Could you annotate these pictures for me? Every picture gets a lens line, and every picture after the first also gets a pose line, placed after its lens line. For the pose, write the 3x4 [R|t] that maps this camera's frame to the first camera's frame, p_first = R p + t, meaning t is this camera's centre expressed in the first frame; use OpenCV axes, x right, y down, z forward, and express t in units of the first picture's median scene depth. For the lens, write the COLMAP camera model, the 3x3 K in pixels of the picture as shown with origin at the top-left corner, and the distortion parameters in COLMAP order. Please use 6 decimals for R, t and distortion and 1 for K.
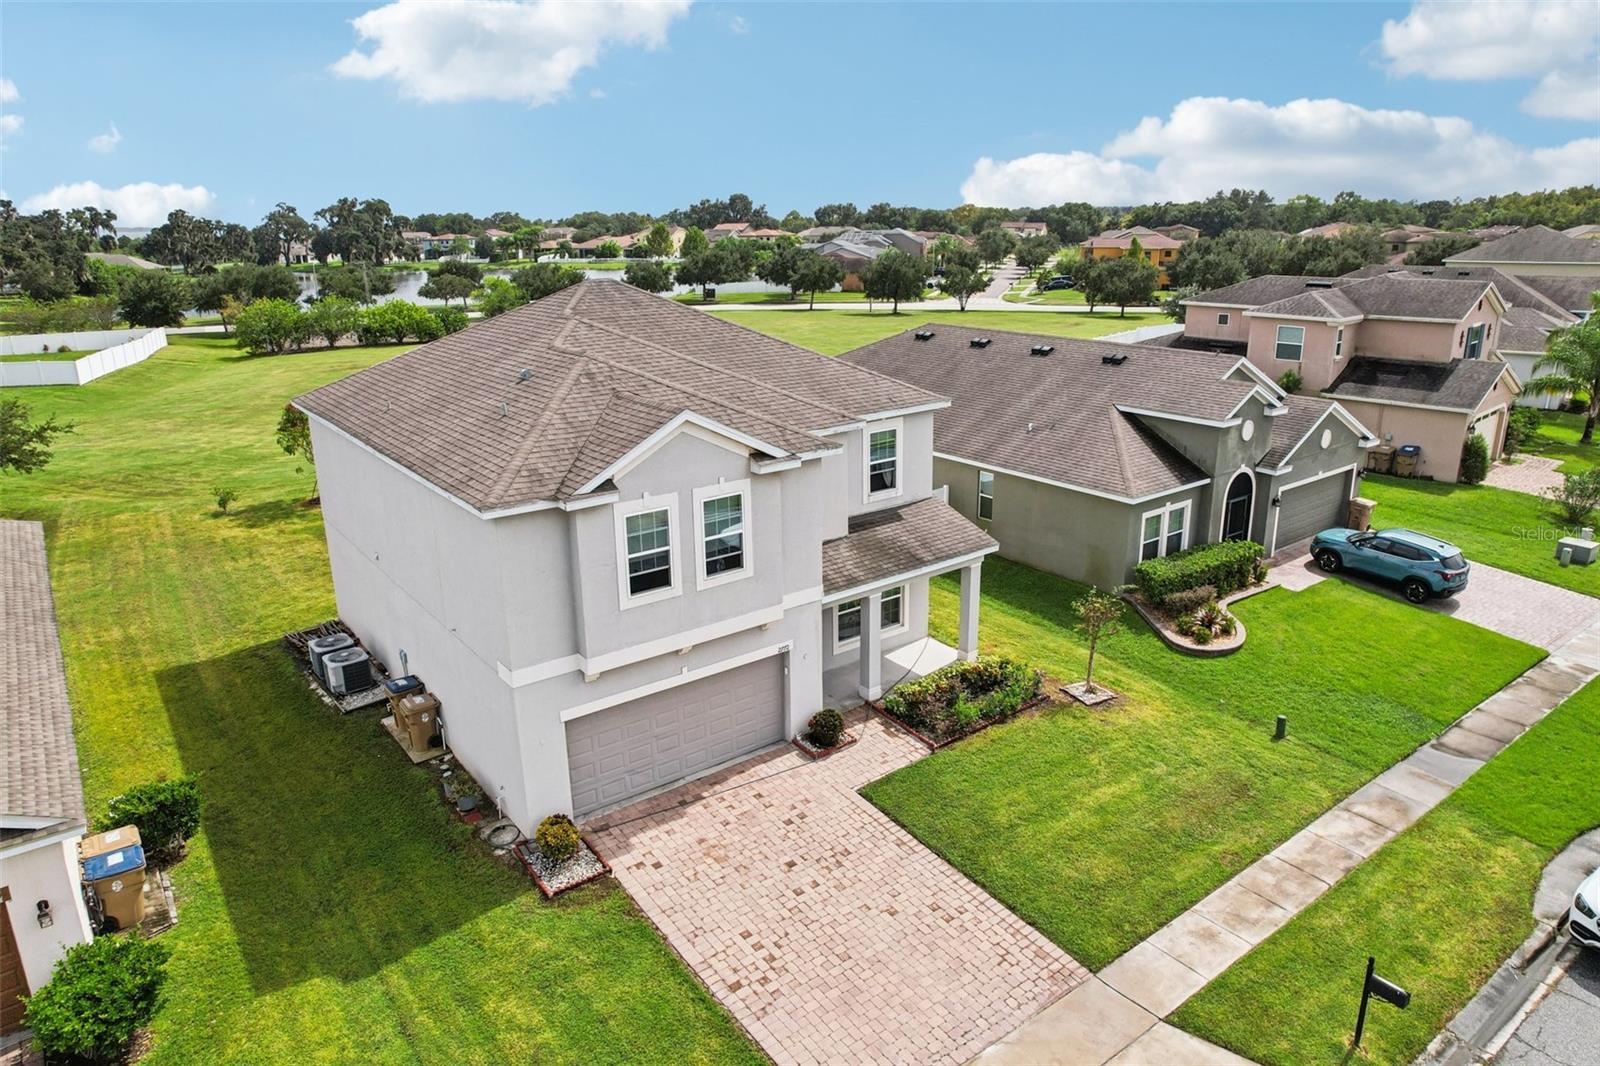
lens RADIAL K [[1031.2, 0, 819.3], [0, 1031.2, 545.0], [0, 0, 1]] dist [-0.080828, 0.071901]
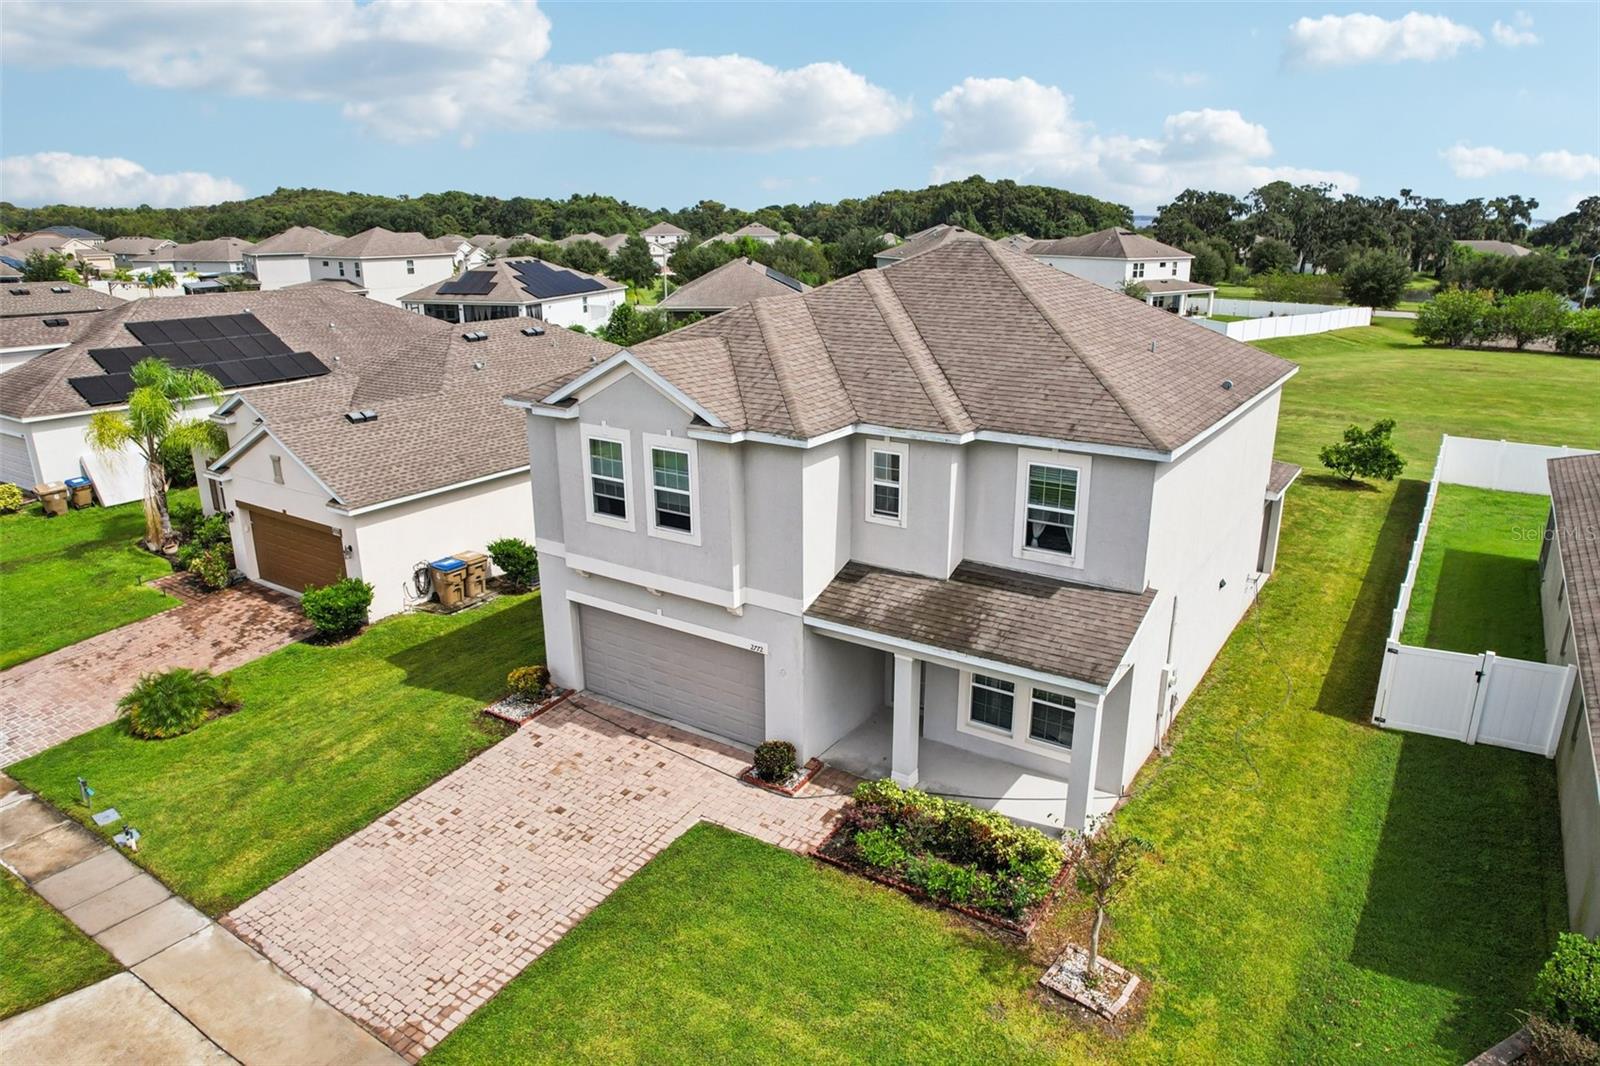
lens RADIAL K [[1031.2, 0, 806.1], [0, 1031.2, 542.1], [0, 0, 1]] dist [-0.080828, 0.071901]
pose [[0.318867, 0.299444, -0.899254, 0.689366], [-0.294630, 0.933091, 0.206239, -0.166386], [0.900842, 0.199185, 0.385757, 0.618789]]
